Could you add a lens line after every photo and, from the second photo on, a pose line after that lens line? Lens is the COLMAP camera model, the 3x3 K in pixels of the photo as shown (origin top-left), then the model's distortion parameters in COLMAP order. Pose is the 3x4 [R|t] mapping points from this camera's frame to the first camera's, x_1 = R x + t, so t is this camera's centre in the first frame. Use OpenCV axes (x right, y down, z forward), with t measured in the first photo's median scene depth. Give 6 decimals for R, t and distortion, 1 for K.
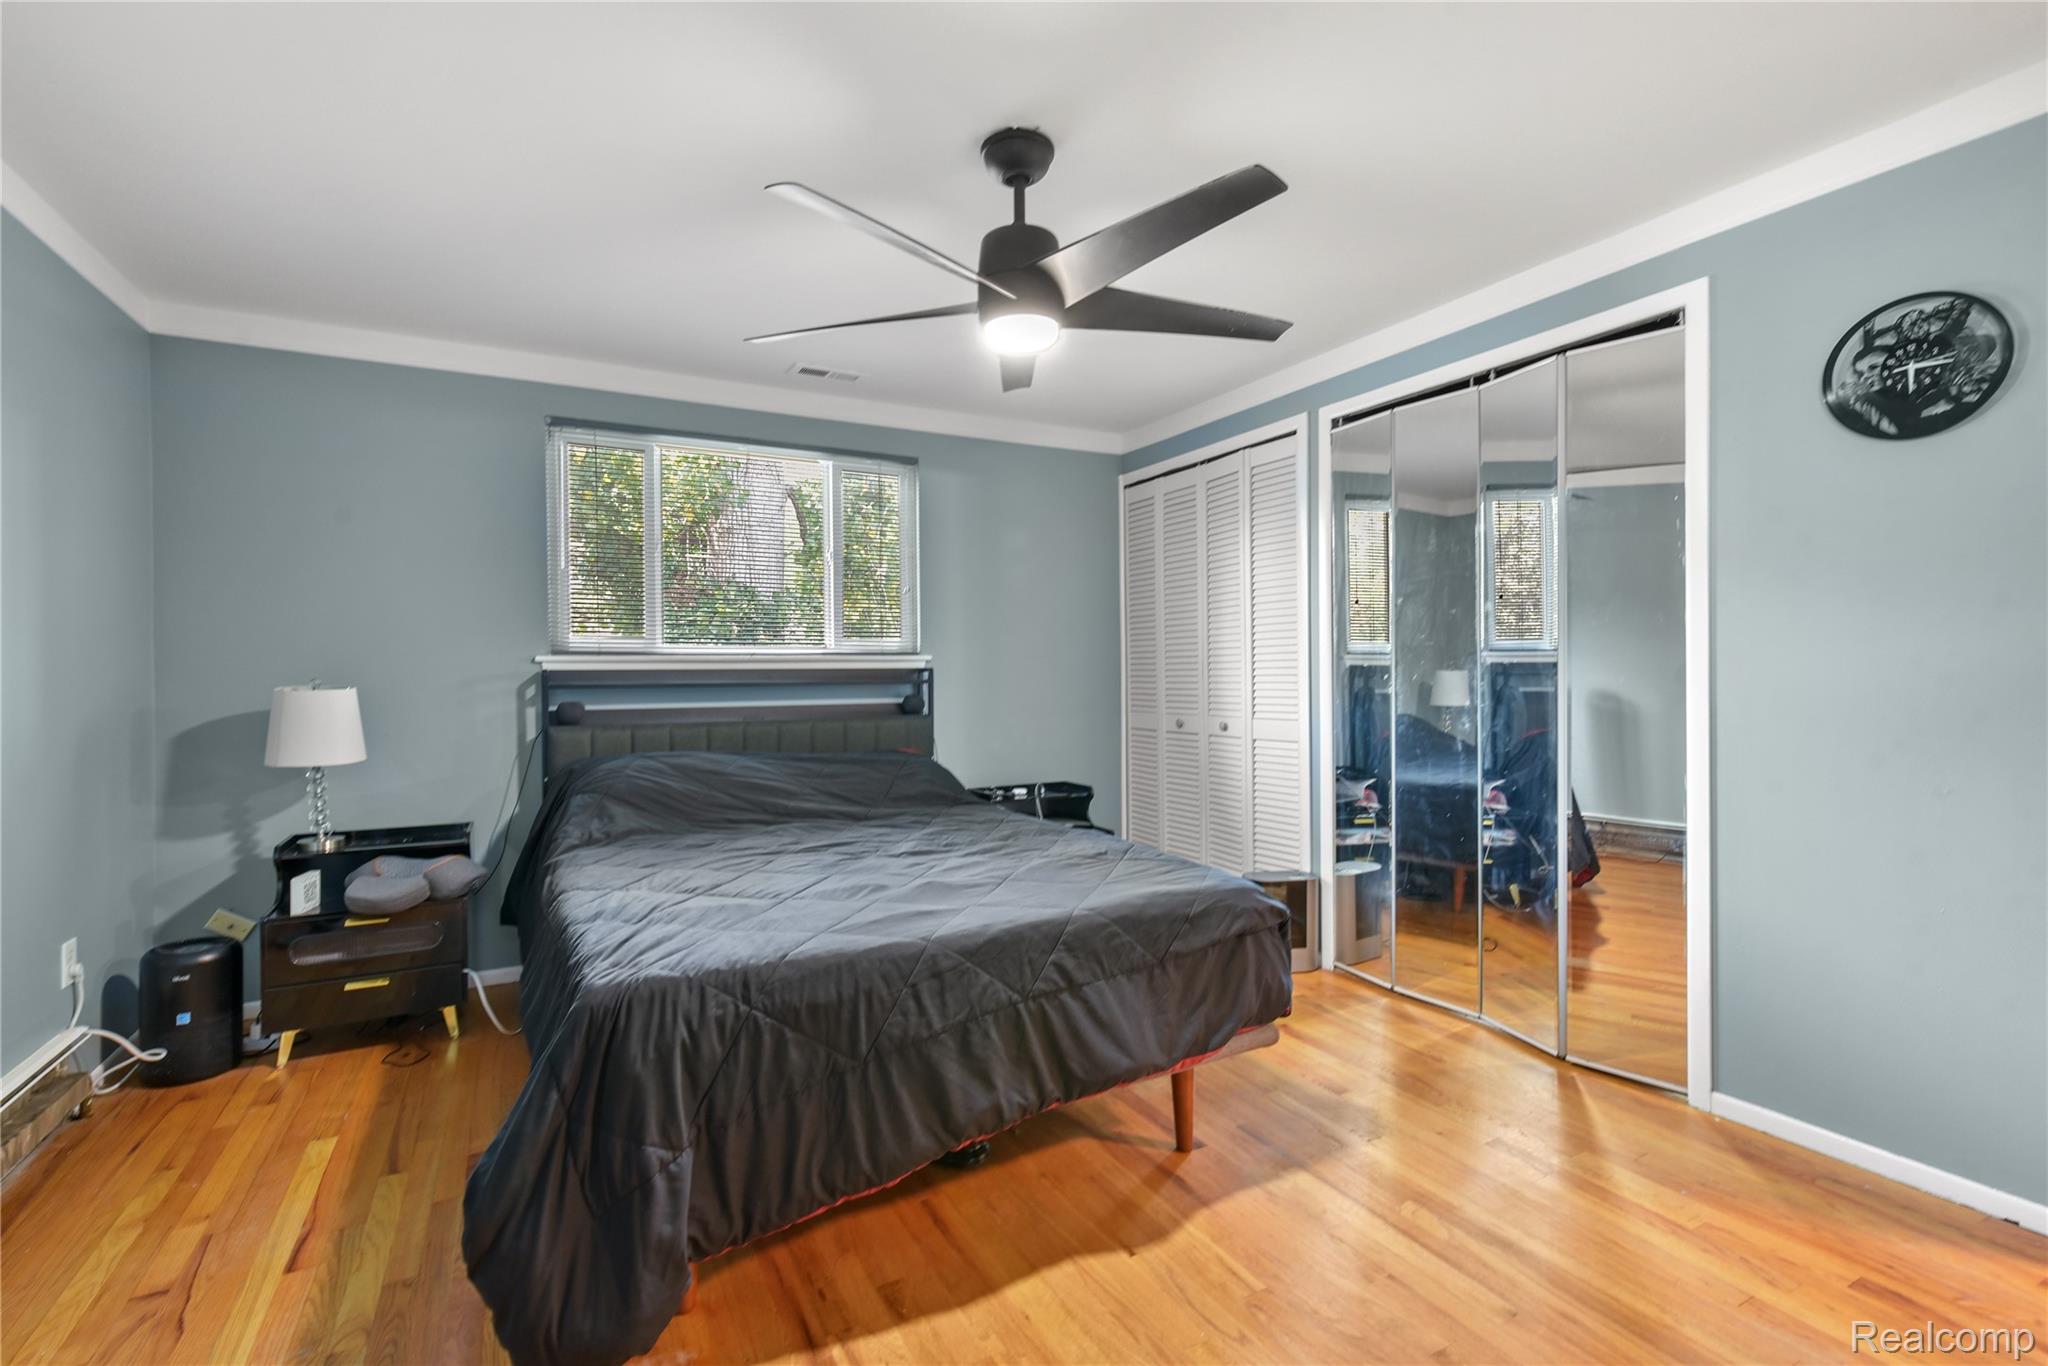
lens RADIAL K [[921.3, 0, 1019.3], [0, 921.3, 666.1], [0, 0, 1]] dist [-0.000274, 0.000122]
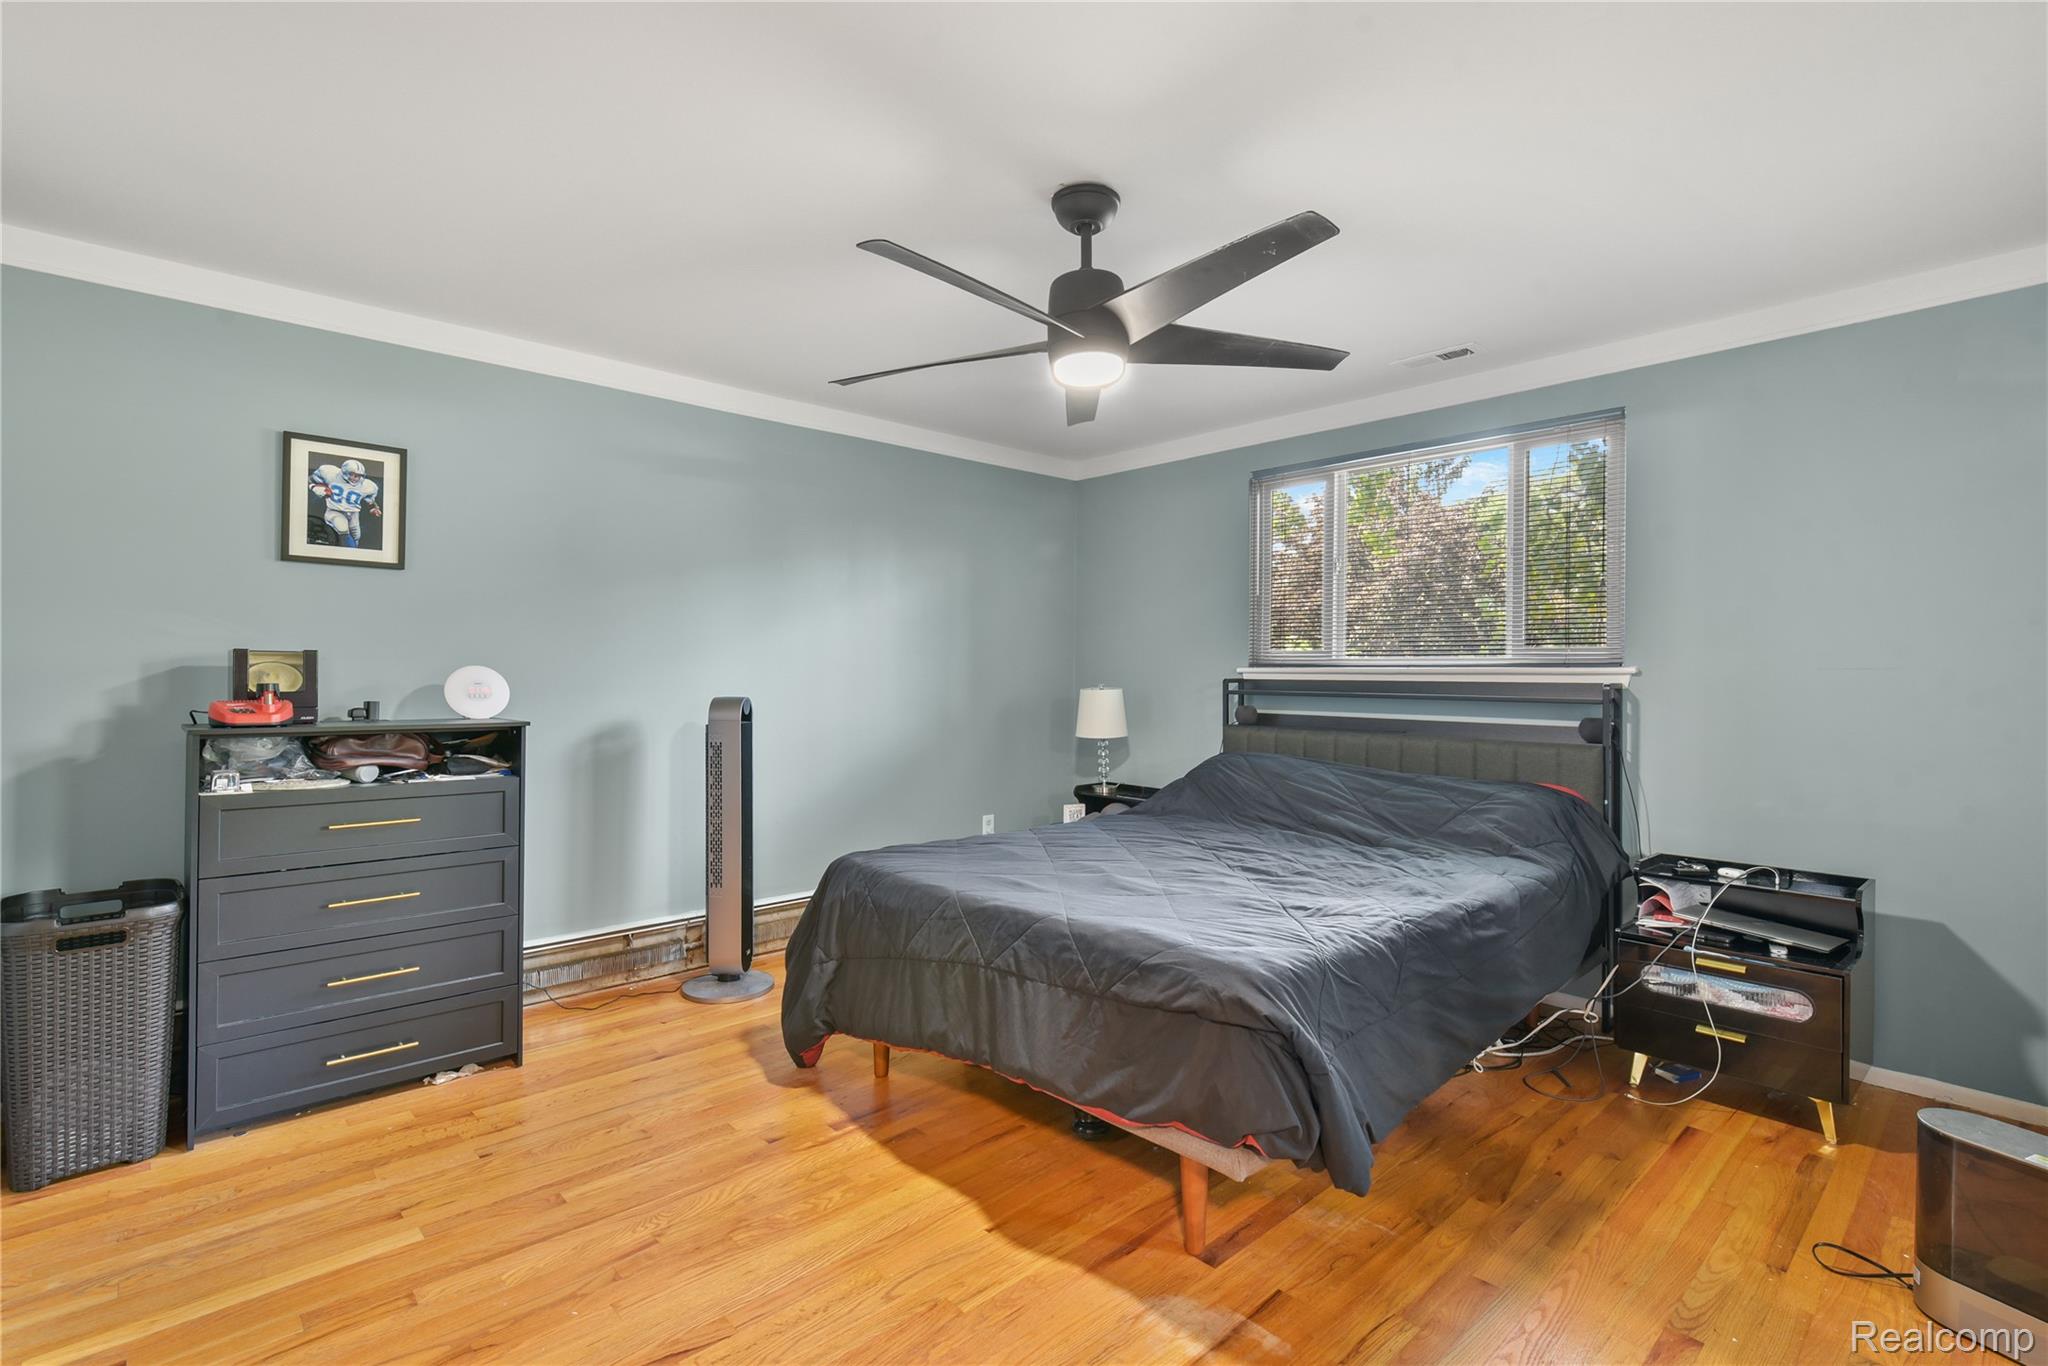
lens RADIAL K [[943.9, 0, 1026.5], [0, 943.9, 672.2], [0, 0, 1]] dist [-0.000473, -0.000011]
pose [[0.261970, 0.009308, -0.965031, 1.041880], [-0.012006, 0.999908, 0.006386, -0.015279], [0.965001, 0.009914, 0.262058, 0.657621]]
